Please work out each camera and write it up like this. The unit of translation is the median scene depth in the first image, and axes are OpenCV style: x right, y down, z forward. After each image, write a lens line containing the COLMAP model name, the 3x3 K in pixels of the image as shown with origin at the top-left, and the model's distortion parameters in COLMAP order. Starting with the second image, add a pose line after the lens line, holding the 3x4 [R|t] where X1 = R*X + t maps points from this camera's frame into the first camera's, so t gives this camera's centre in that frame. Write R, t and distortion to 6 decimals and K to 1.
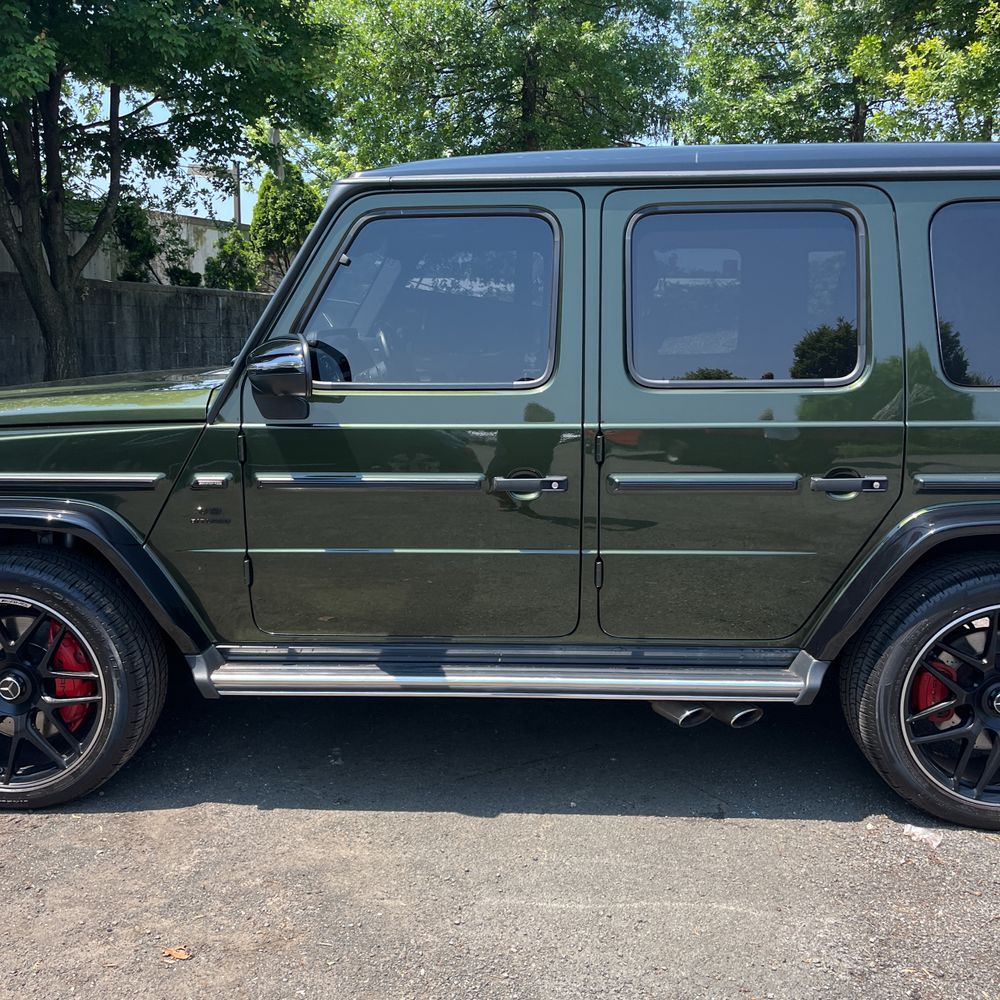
lens RADIAL K [[994.6, 0, 481.5], [0, 994.6, 500.7], [0, 0, 1]] dist [0.025155, -0.038848]
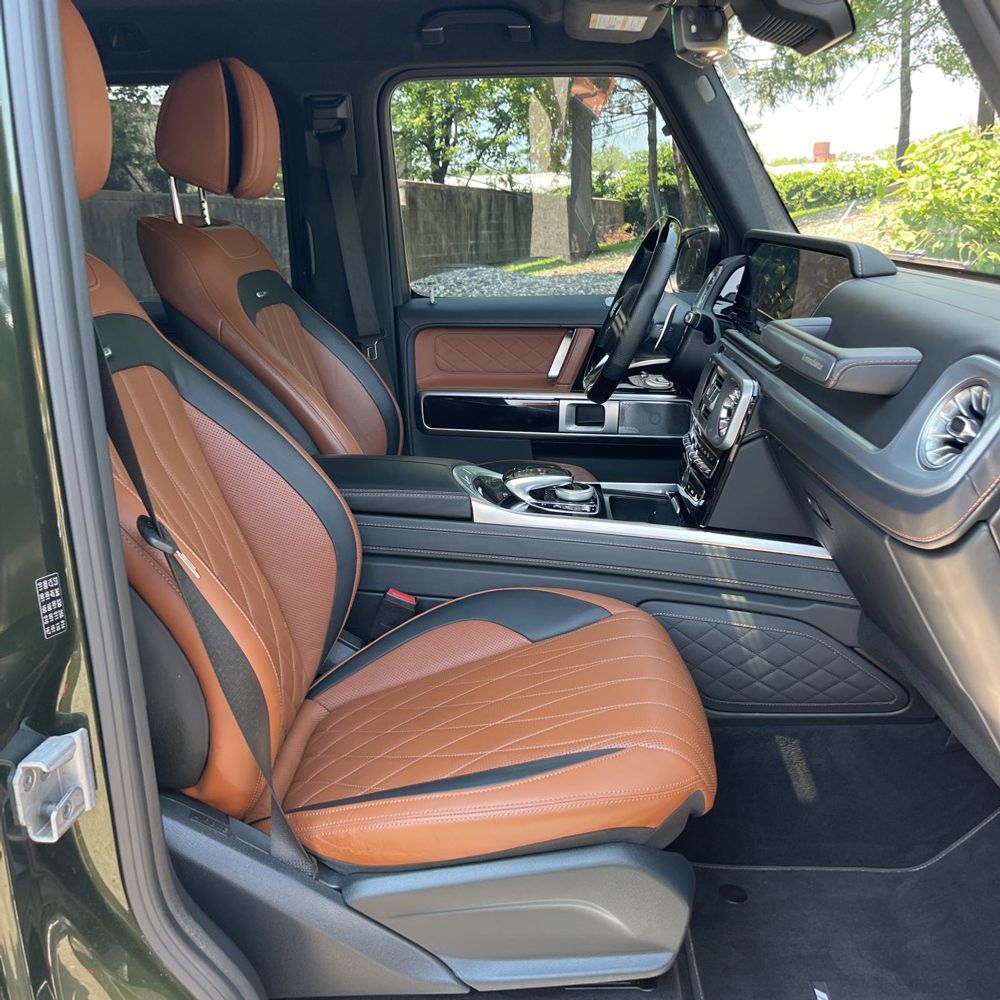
lens RADIAL K [[1010.0, 0, 503.2], [0, 1010.0, 515.6], [0, 0, 1]] dist [-0.001378, -0.000948]
pose [[0.998118, -0.020496, -0.057795, 0.134253], [0.026422, 0.994257, 0.103709, -0.166236], [0.055337, -0.105040, 0.992927, 0.903540]]
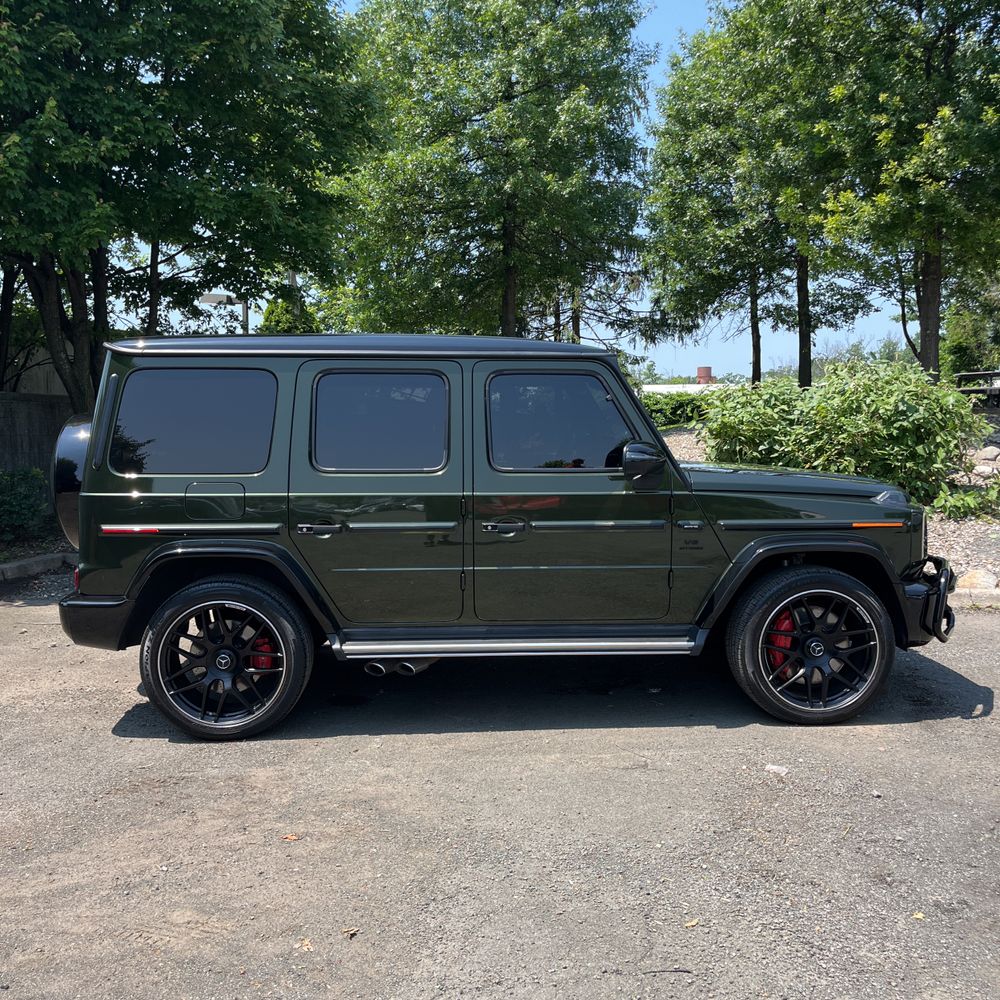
lens RADIAL K [[987.9, 0, 500.5], [0, 987.9, 494.0], [0, 0, 1]] dist [0.013119, 0.003352]
pose [[0.999352, -0.017801, 0.031279, -0.011922], [0.021169, 0.993612, -0.110851, 0.076382], [-0.029106, 0.111442, 0.993345, -0.490282]]
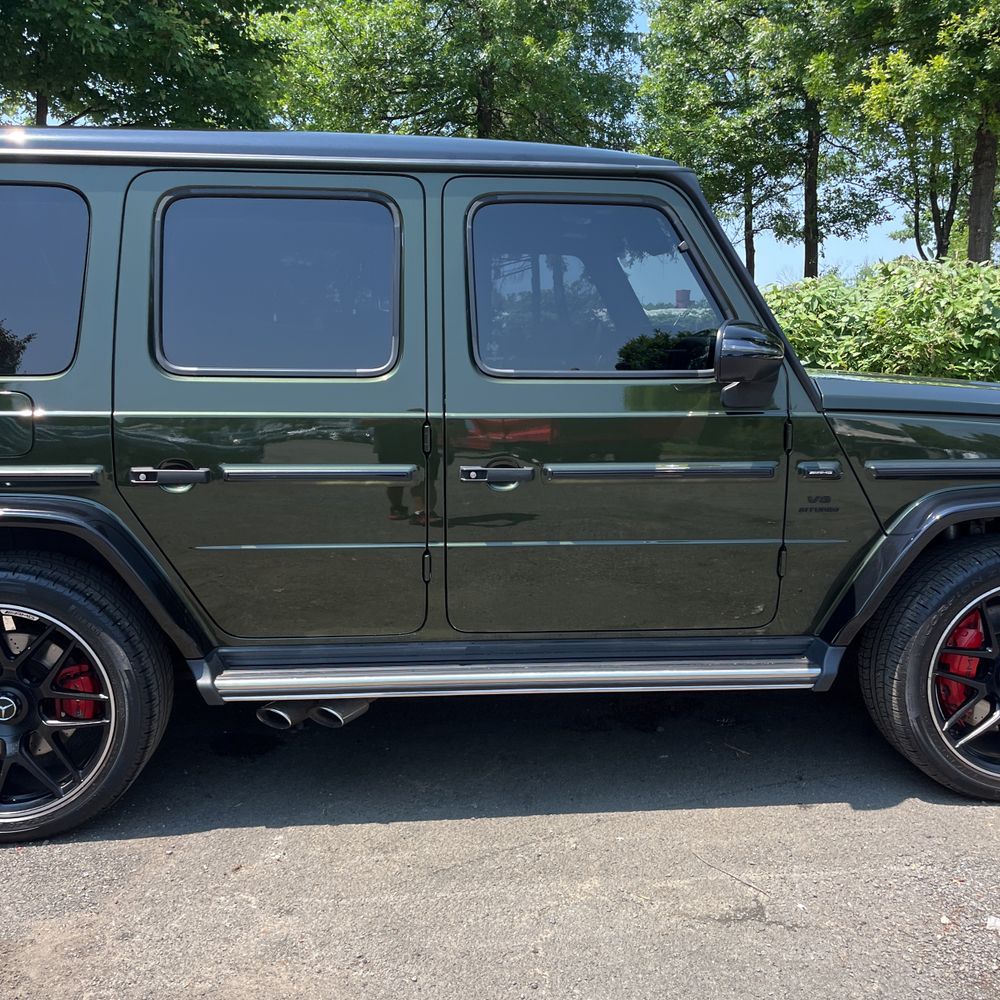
lens RADIAL K [[999.6, 0, 502.1], [0, 999.6, 501.4], [0, 0, 1]] dist [0.030772, -0.025511]
pose [[0.997968, -0.018948, 0.060834, -0.010398], [0.020875, 0.999296, -0.031186, 0.006485], [-0.060200, 0.032392, 0.997661, 0.191940]]
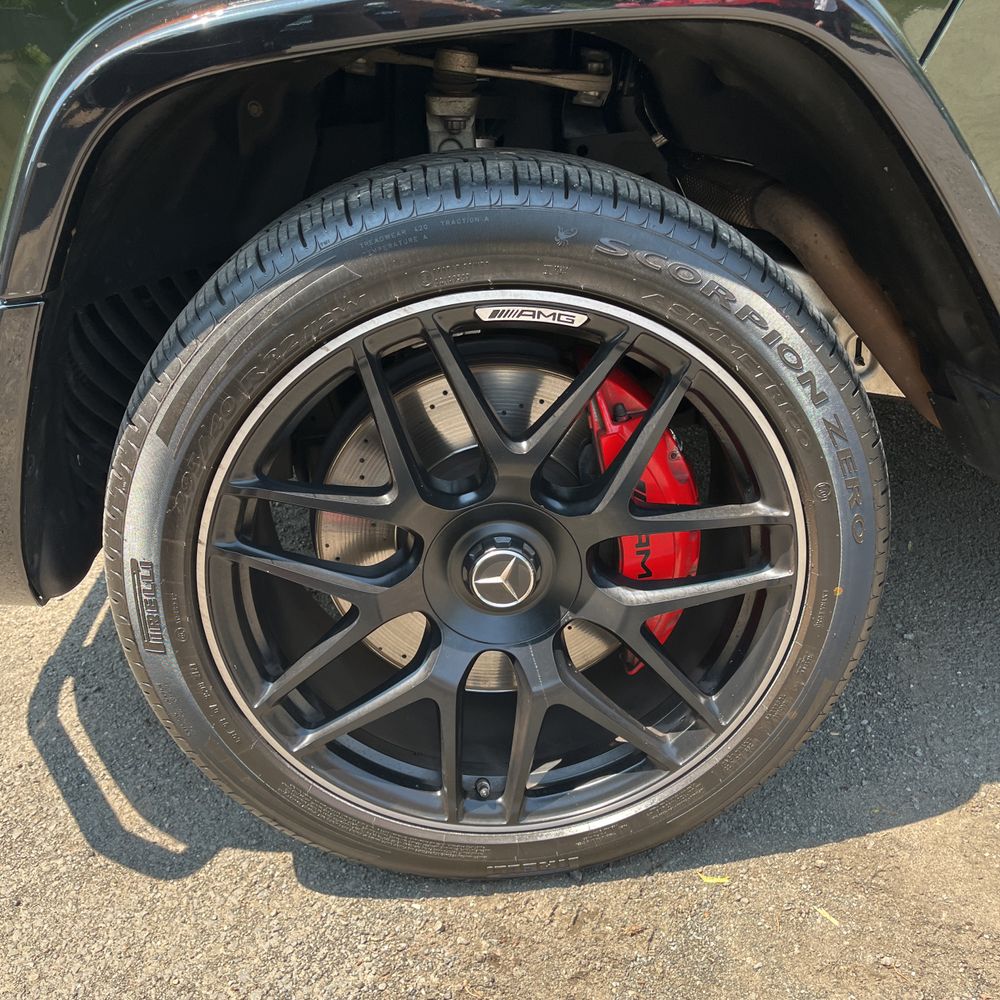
lens RADIAL K [[1001.7, 0, 486.1], [0, 1001.7, 498.9], [0, 0, 1]] dist [0.029565, -0.005316]
pose [[0.991534, -0.123609, 0.039767, -0.492162], [0.110942, 0.965594, 0.235202, 0.081275], [-0.067471, -0.228799, 0.971133, 0.678867]]
